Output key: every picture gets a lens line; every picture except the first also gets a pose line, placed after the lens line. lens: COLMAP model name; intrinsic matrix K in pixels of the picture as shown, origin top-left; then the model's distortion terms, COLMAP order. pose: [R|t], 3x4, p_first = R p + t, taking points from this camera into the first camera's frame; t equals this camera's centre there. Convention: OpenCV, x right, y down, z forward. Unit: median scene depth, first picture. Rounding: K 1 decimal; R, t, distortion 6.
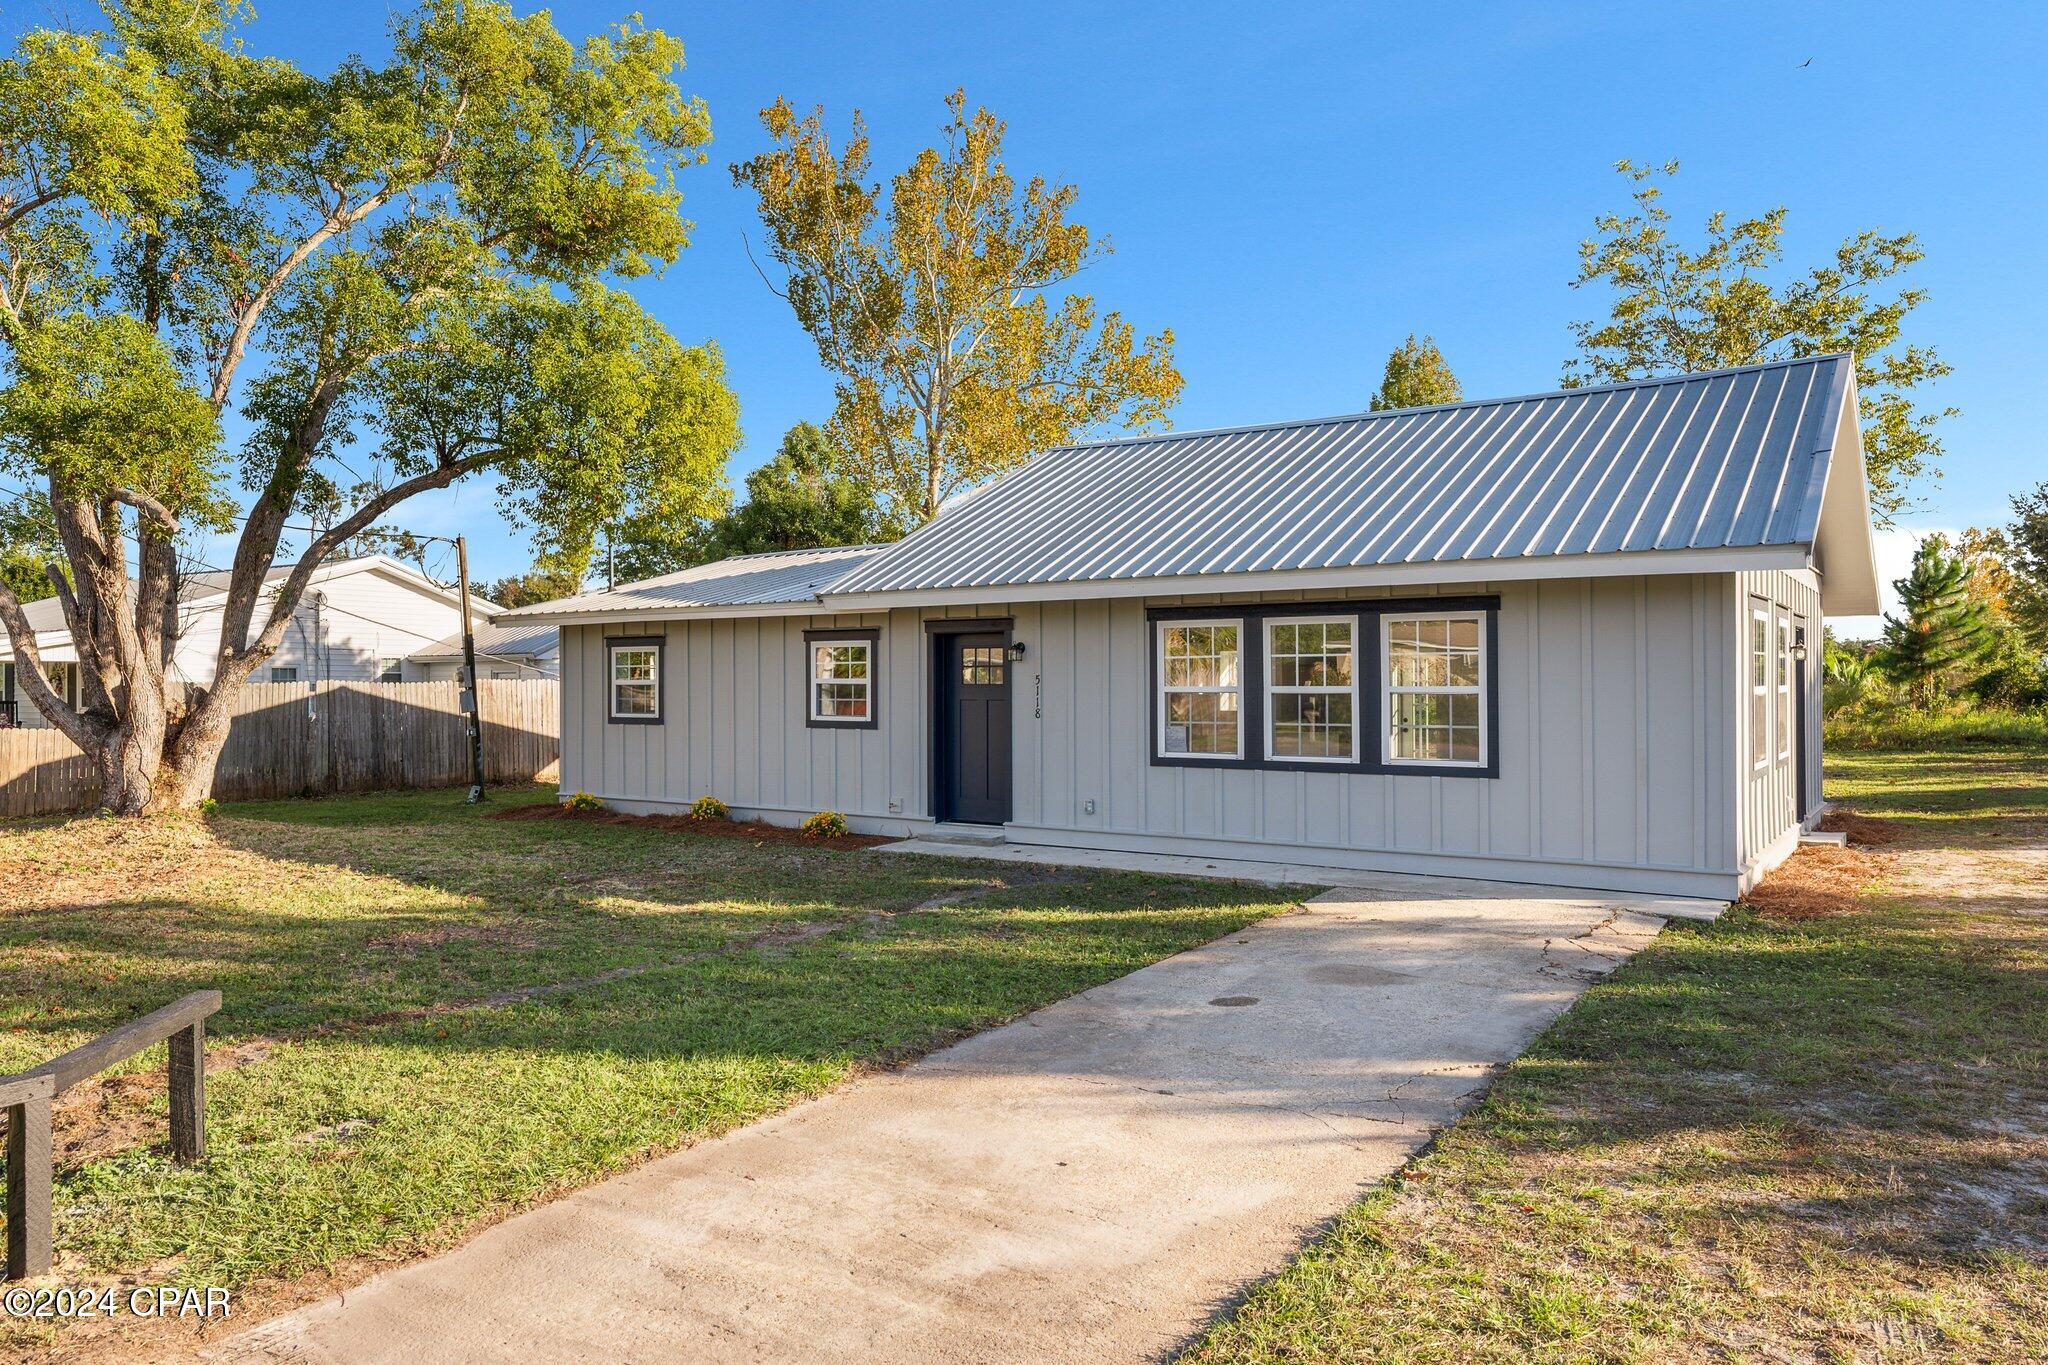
lens RADIAL K [[1428.5, 0, 1032.3], [0, 1428.5, 680.6], [0, 0, 1]] dist [-0.003626, 0.003140]
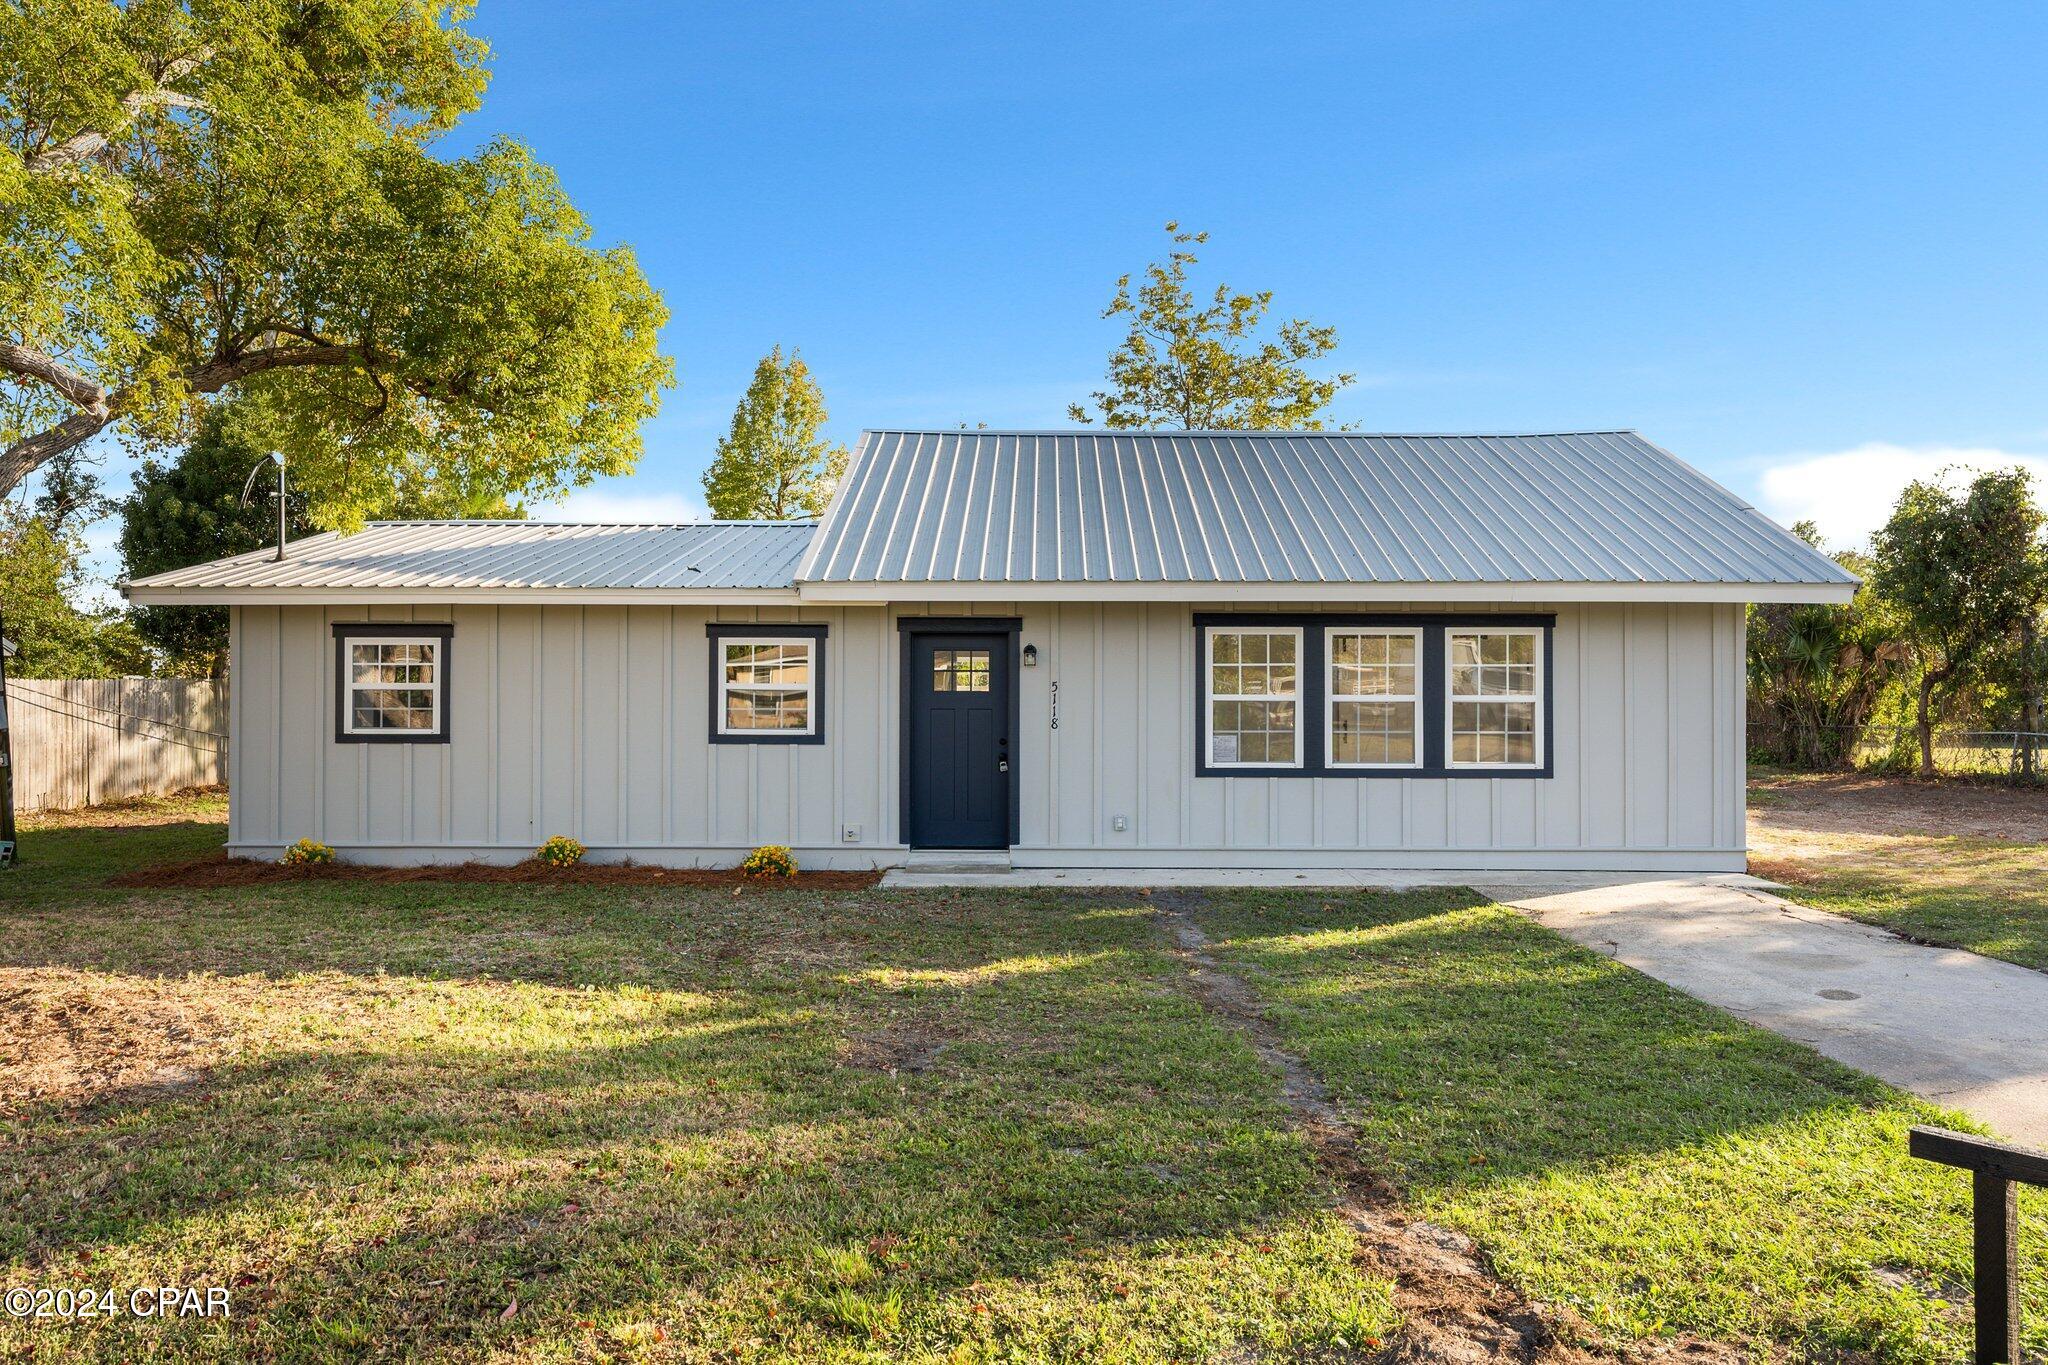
lens RADIAL K [[1428.5, 0, 1027.7], [0, 1428.5, 686.9], [0, 0, 1]] dist [-0.003626, 0.003140]
pose [[0.817647, 0.006231, 0.575687, -0.527267], [-0.005451, 0.999980, -0.003082, 0.002239], [-0.575695, -0.000618, 0.817665, 0.259193]]
